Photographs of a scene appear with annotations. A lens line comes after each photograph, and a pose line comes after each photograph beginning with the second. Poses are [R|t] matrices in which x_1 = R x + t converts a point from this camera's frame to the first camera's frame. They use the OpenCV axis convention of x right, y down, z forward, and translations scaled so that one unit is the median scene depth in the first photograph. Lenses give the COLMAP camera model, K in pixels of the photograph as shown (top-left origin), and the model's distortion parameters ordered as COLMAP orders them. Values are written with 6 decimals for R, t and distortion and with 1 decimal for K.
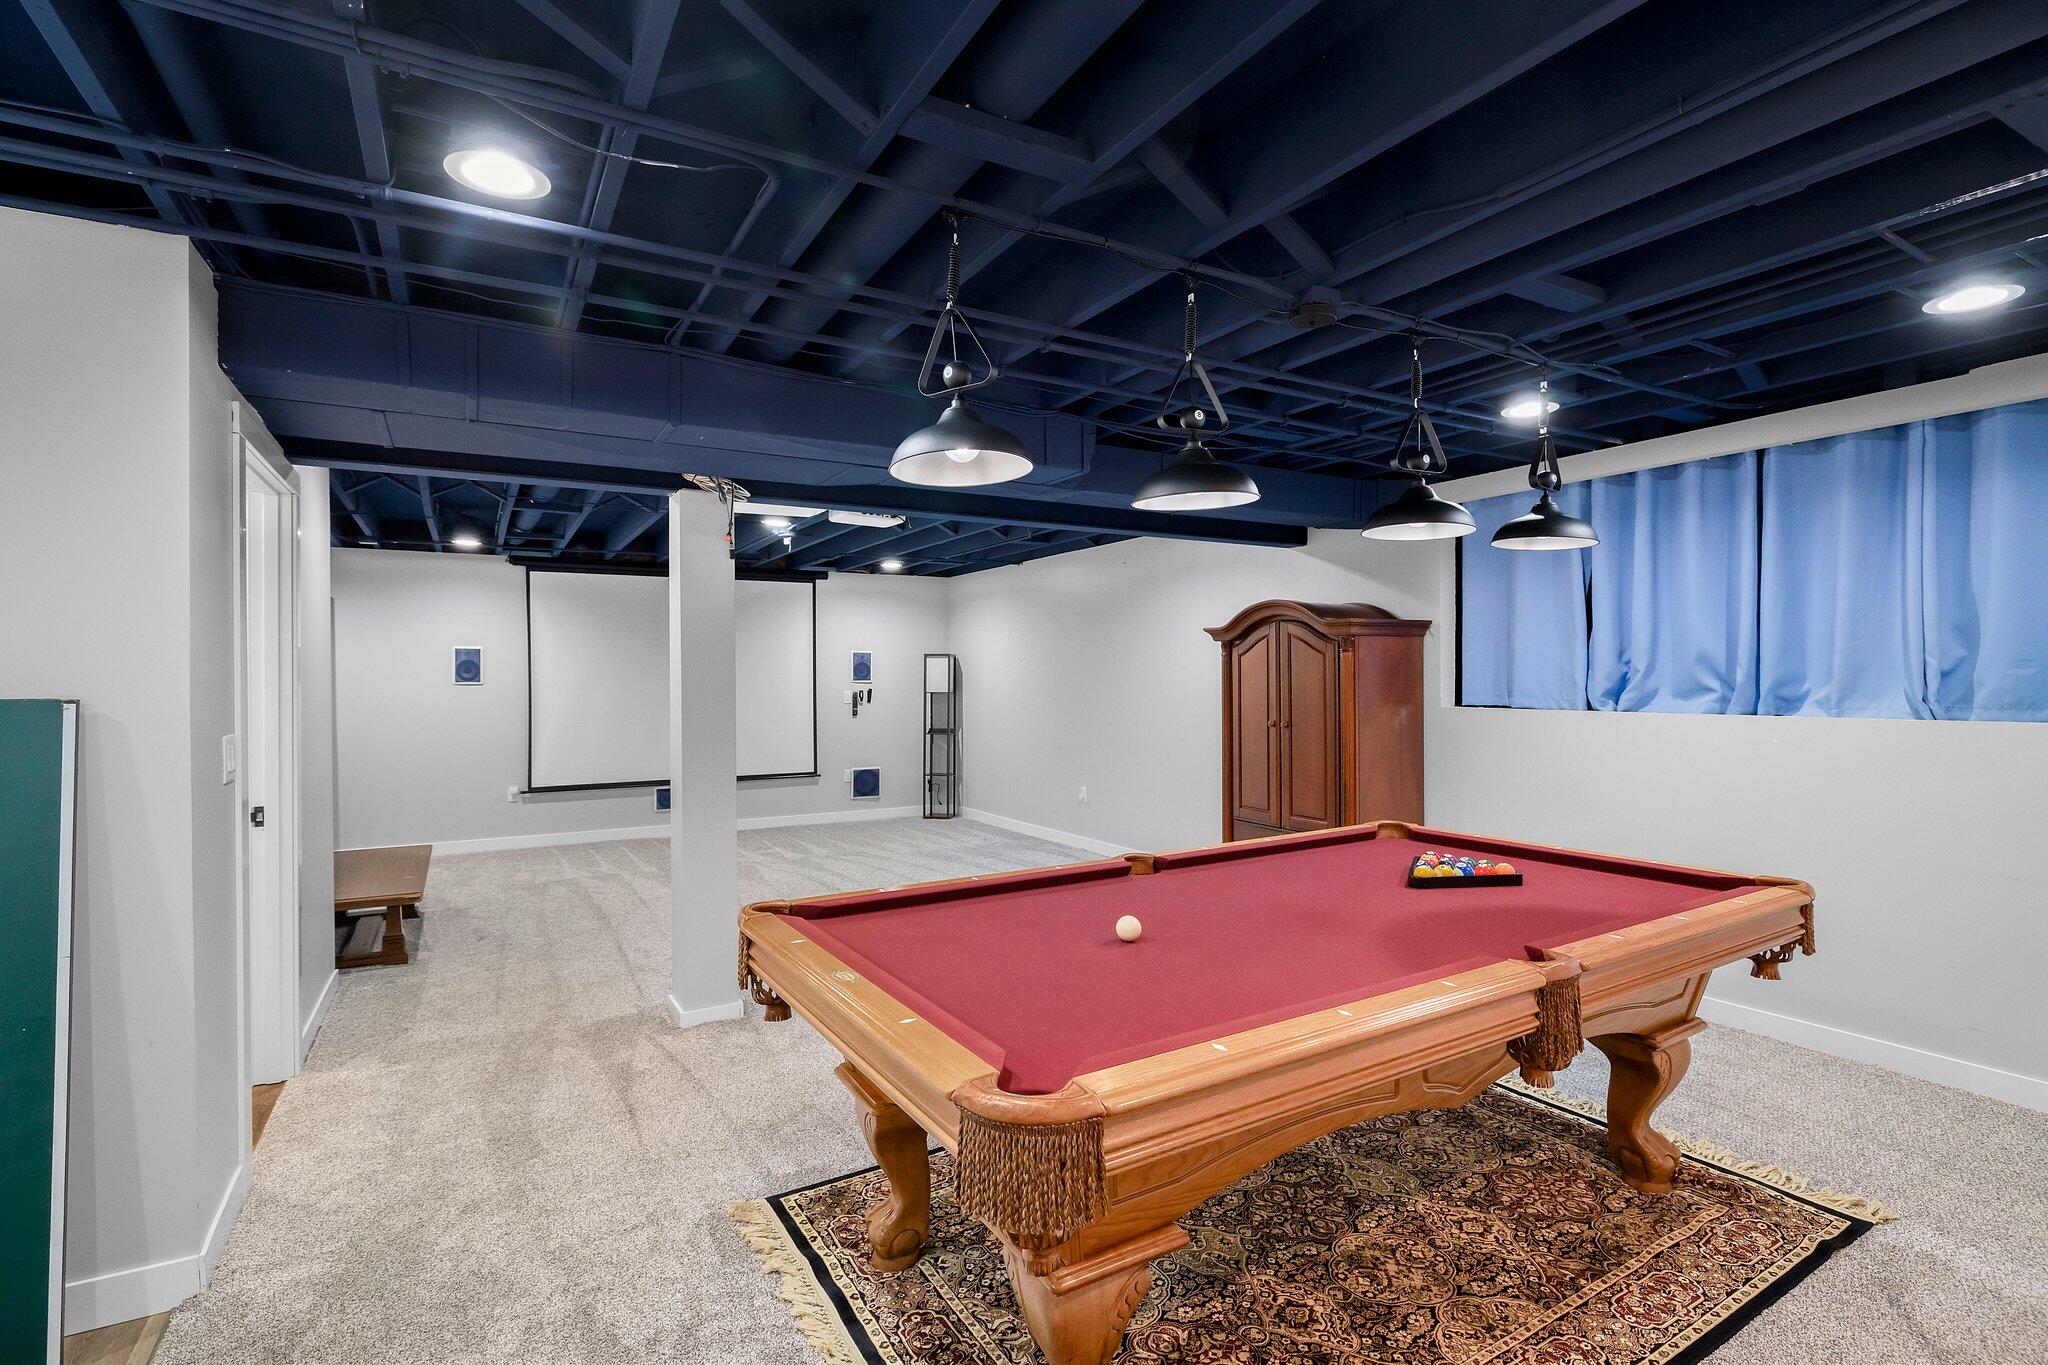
lens RADIAL K [[964.5, 0, 1014.9], [0, 964.5, 676.6], [0, 0, 1]] dist [-0.007638, 0.001772]
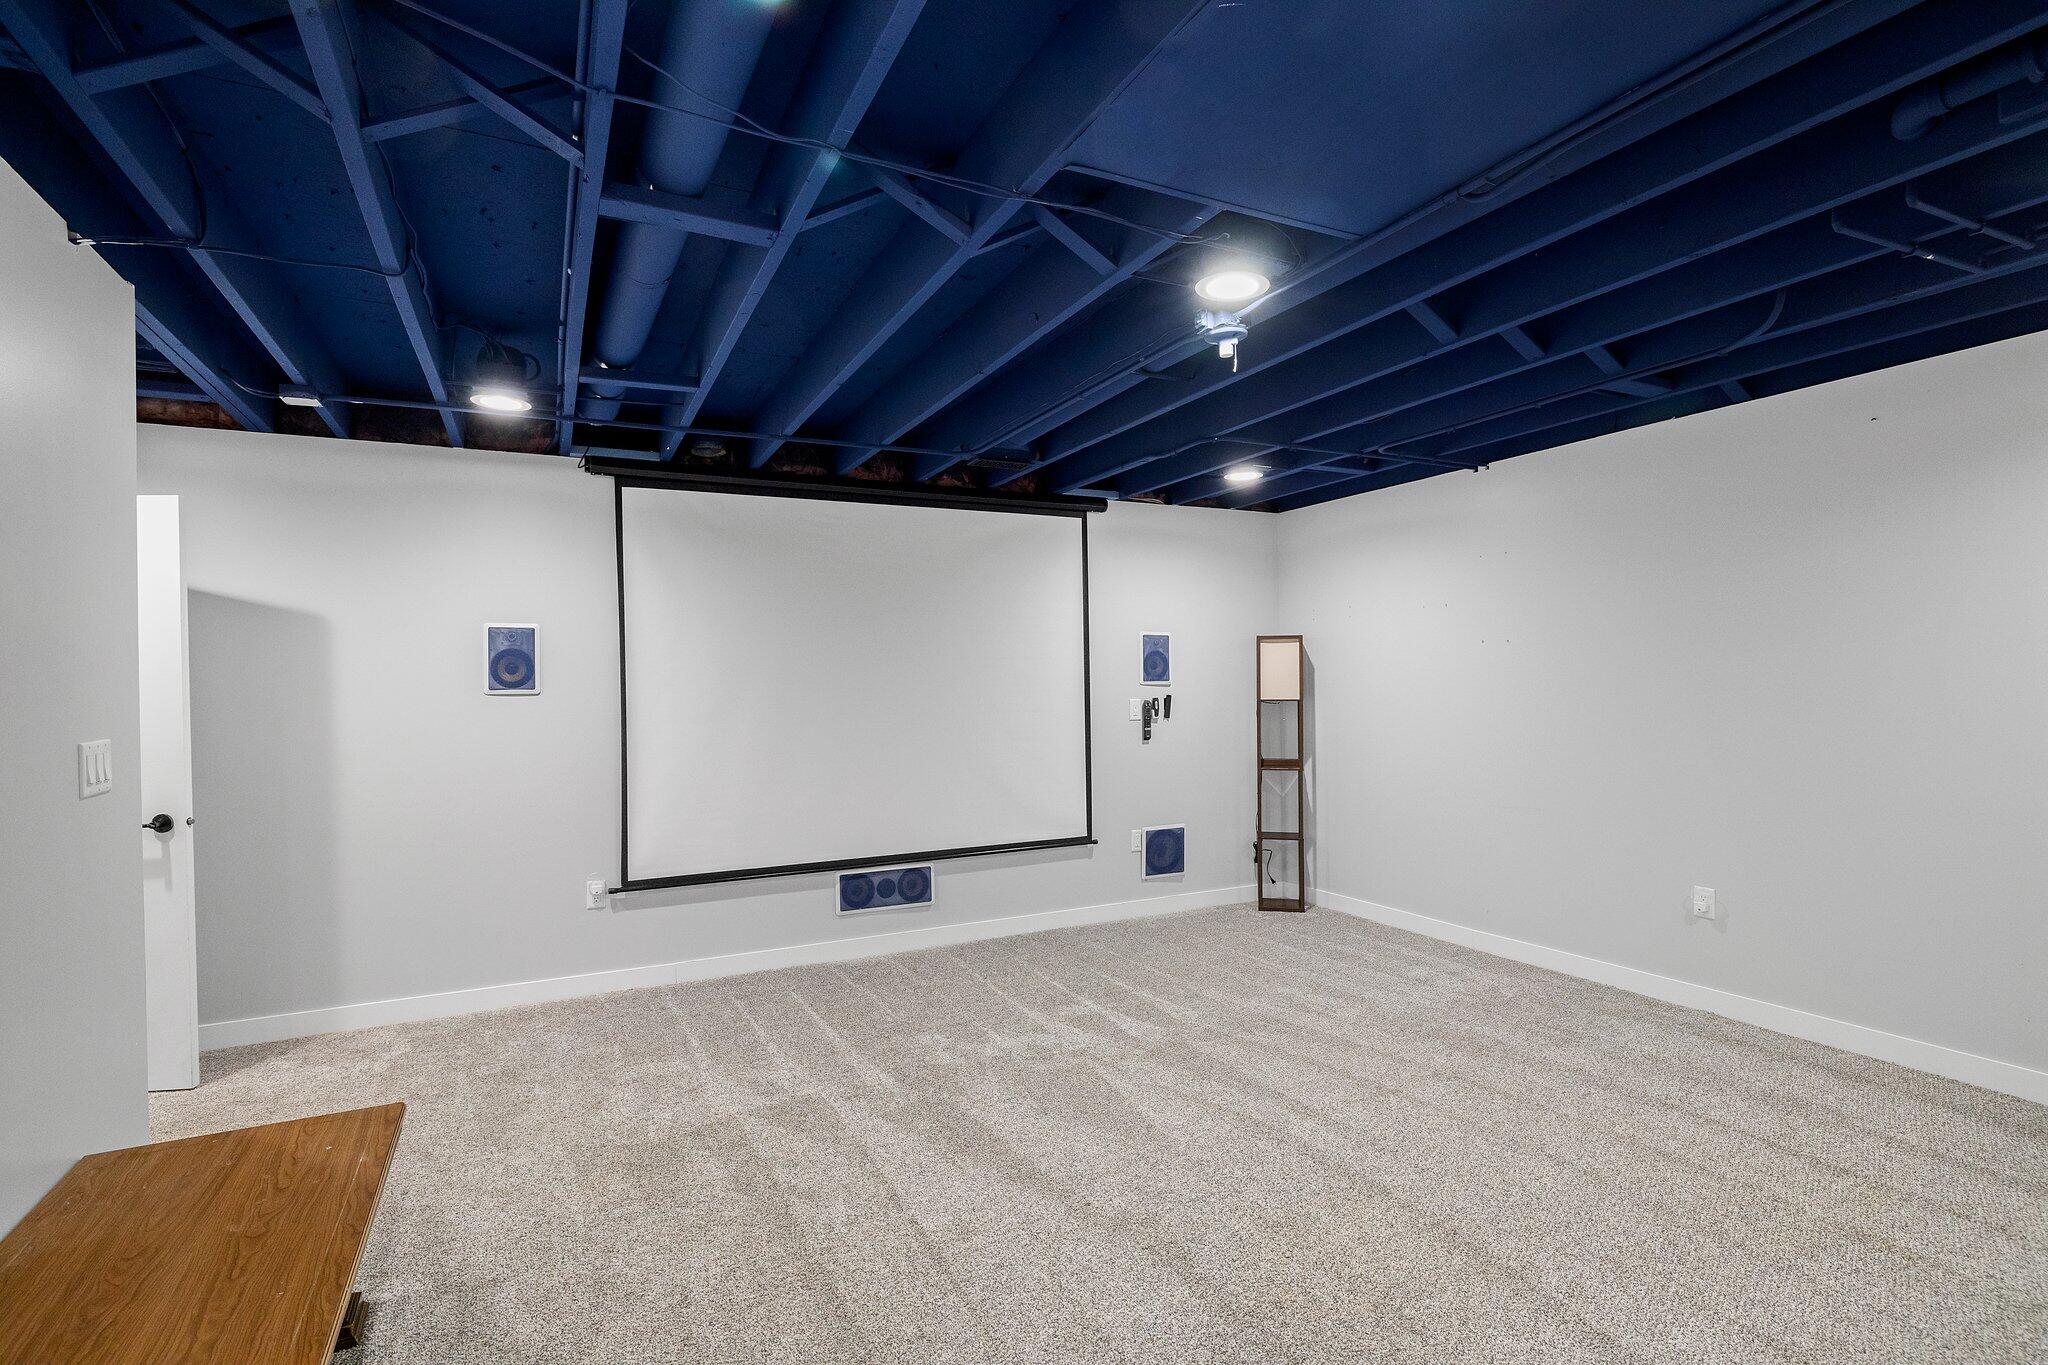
lens RADIAL K [[964.5, 0, 1017.0], [0, 964.5, 676.3], [0, 0, 1]] dist [-0.007638, 0.001772]
pose [[0.998225, -0.010312, -0.058663, -0.216016], [0.010124, 0.999943, -0.003511, 0.002368], [0.058696, 0.002911, 0.998272, 0.405606]]
